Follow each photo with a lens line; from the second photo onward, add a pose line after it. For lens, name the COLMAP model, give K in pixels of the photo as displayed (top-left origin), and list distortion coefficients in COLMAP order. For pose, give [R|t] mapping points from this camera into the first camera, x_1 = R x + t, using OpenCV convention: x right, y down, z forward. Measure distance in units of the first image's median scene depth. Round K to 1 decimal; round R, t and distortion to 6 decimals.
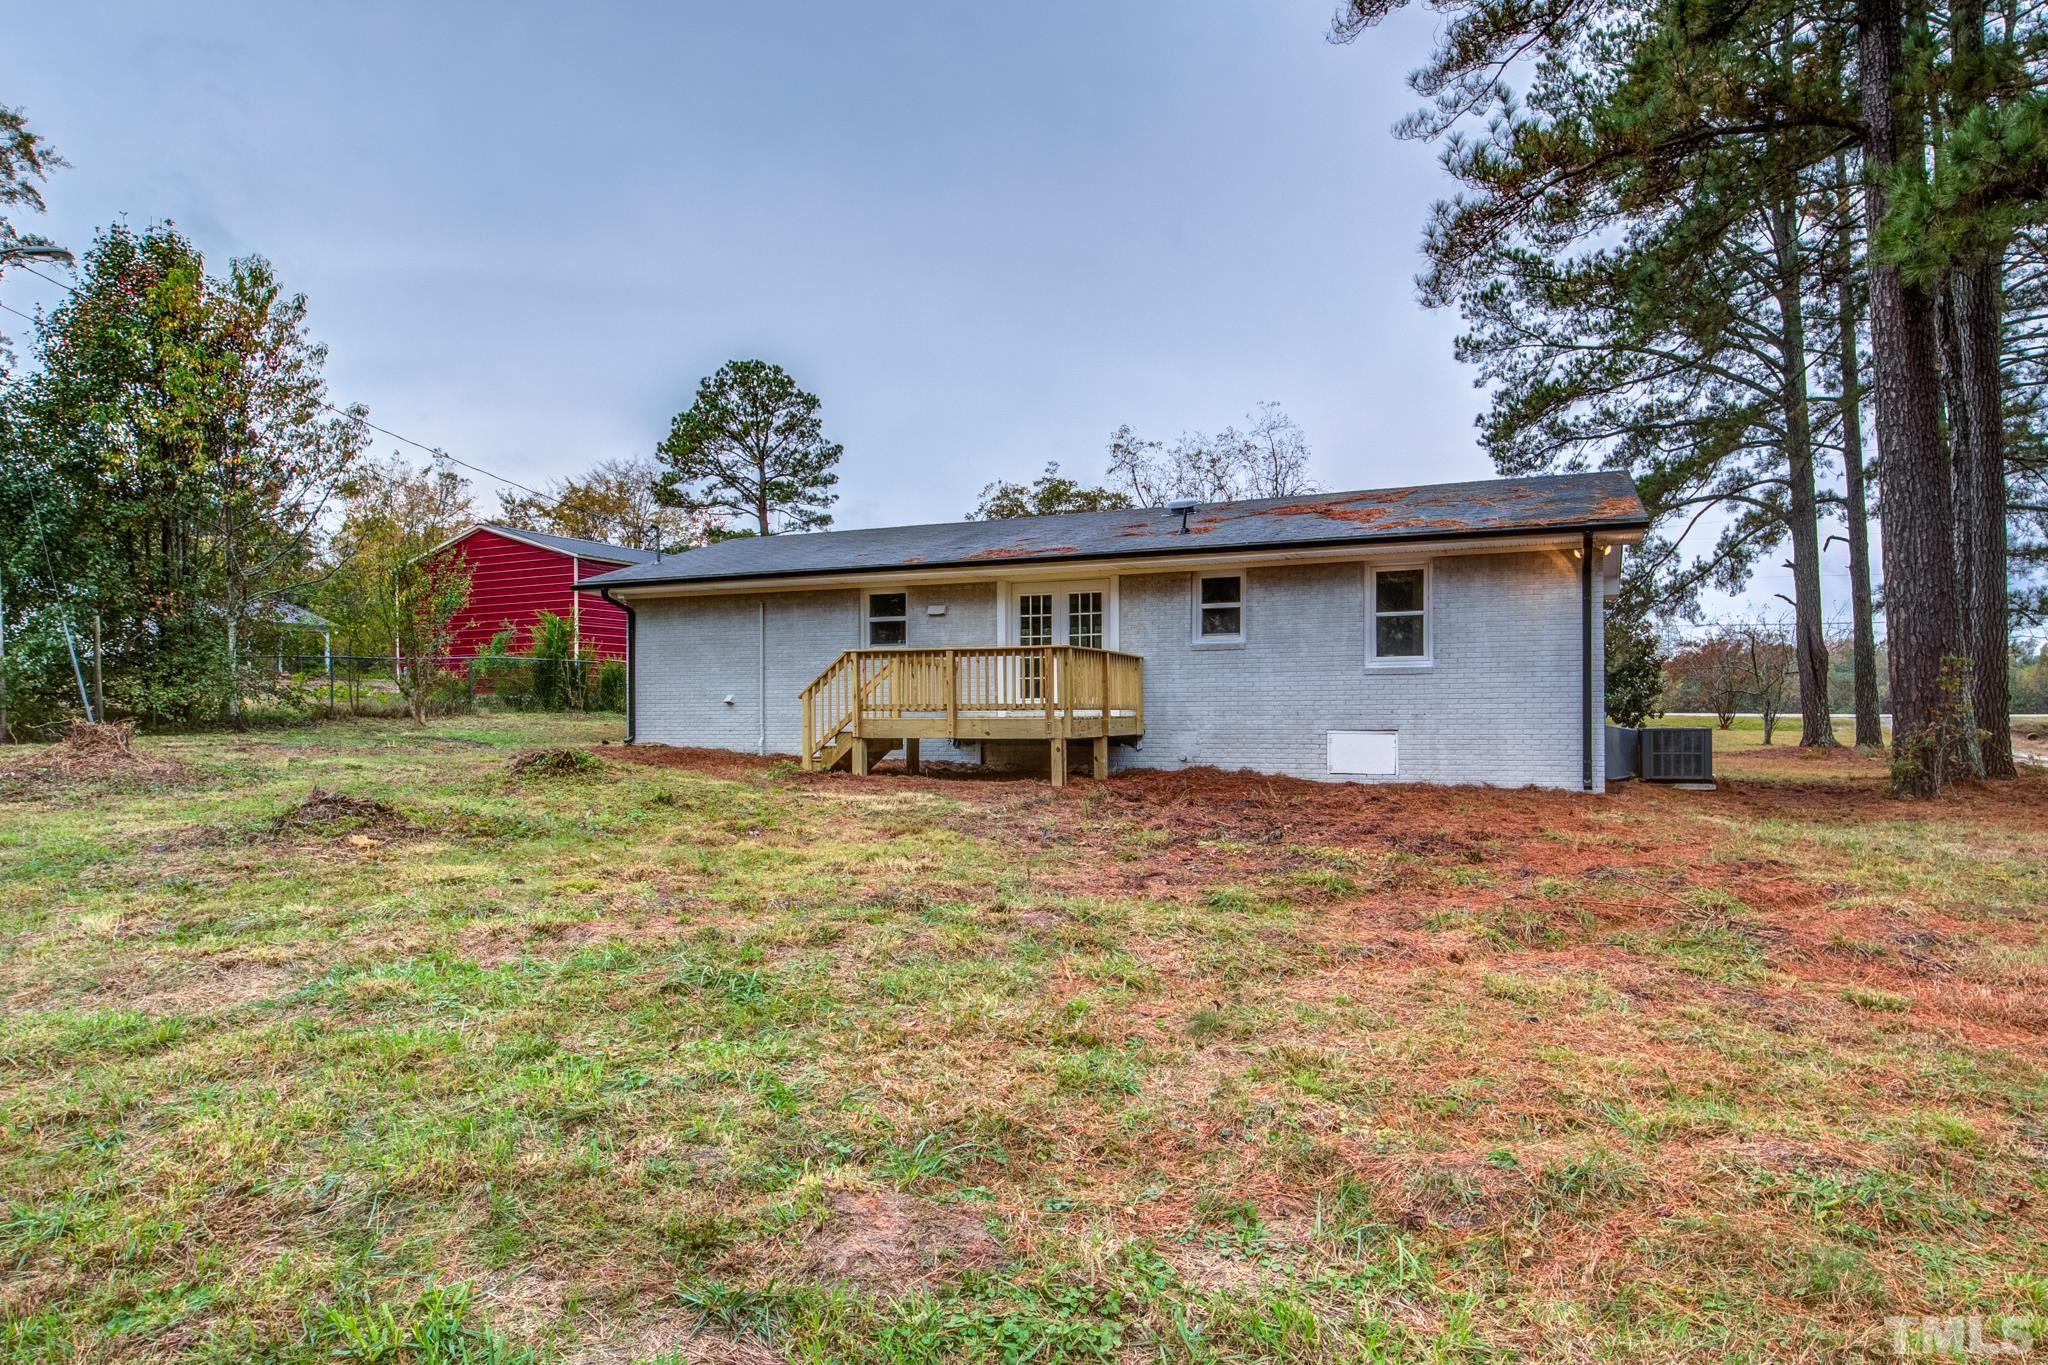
lens RADIAL K [[1053.1, 0, 1016.2], [0, 1053.1, 693.9], [0, 0, 1]] dist [0.019798, -0.000884]
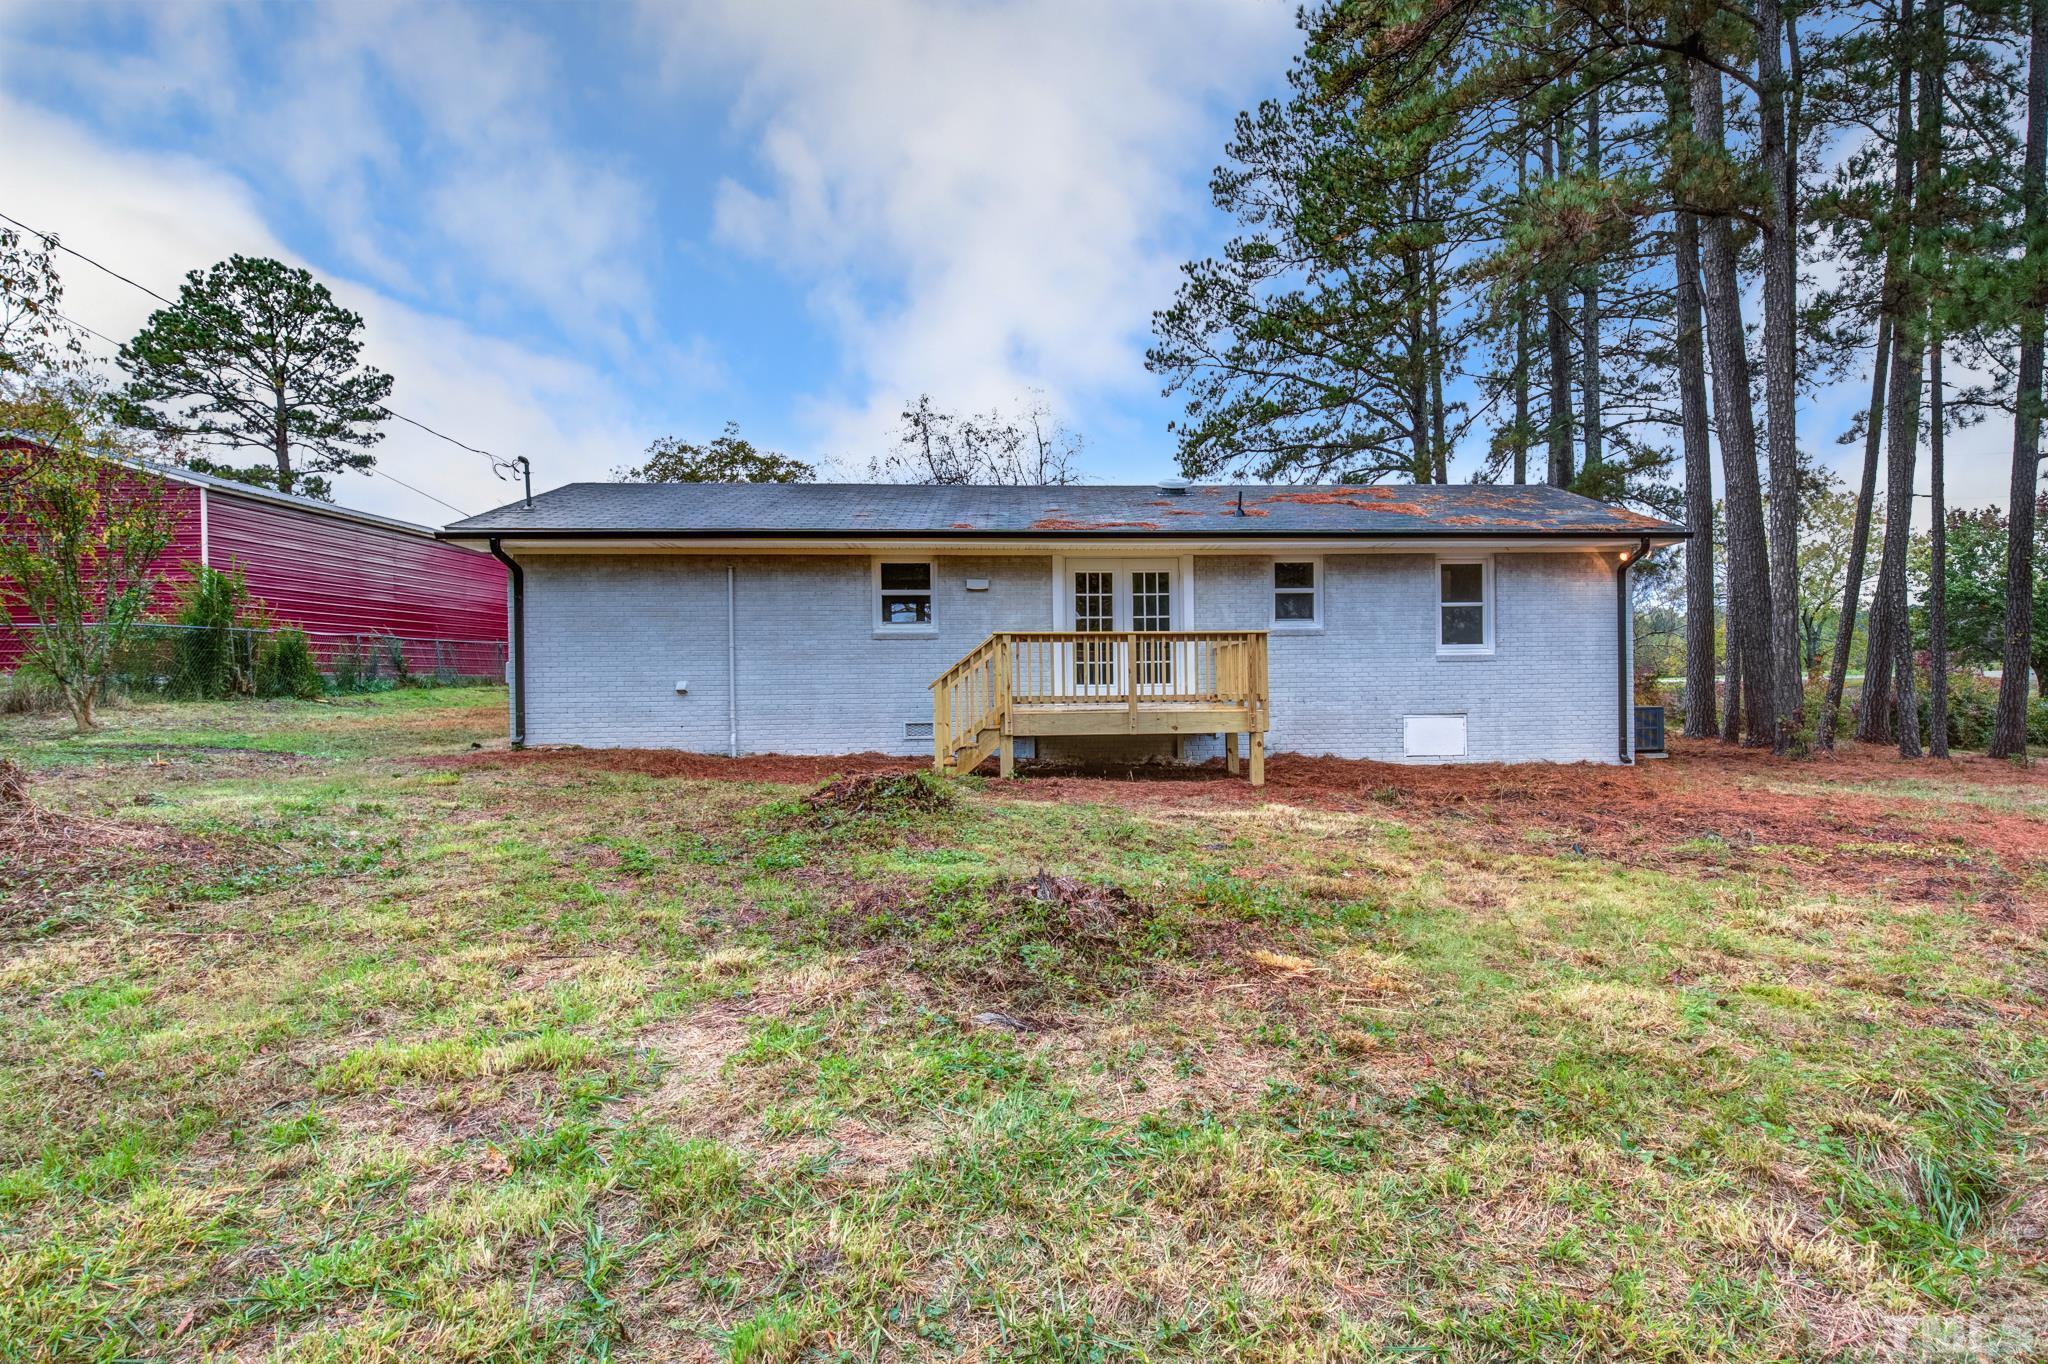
lens RADIAL K [[1009.6, 0, 1025.8], [0, 1009.6, 677.2], [0, 0, 1]] dist [0.024168, -0.018225]
pose [[0.903757, -0.005310, 0.428013, -0.362005], [-0.000311, 0.999915, 0.013063, -0.012071], [-0.428045, -0.011939, 0.903678, 0.200383]]
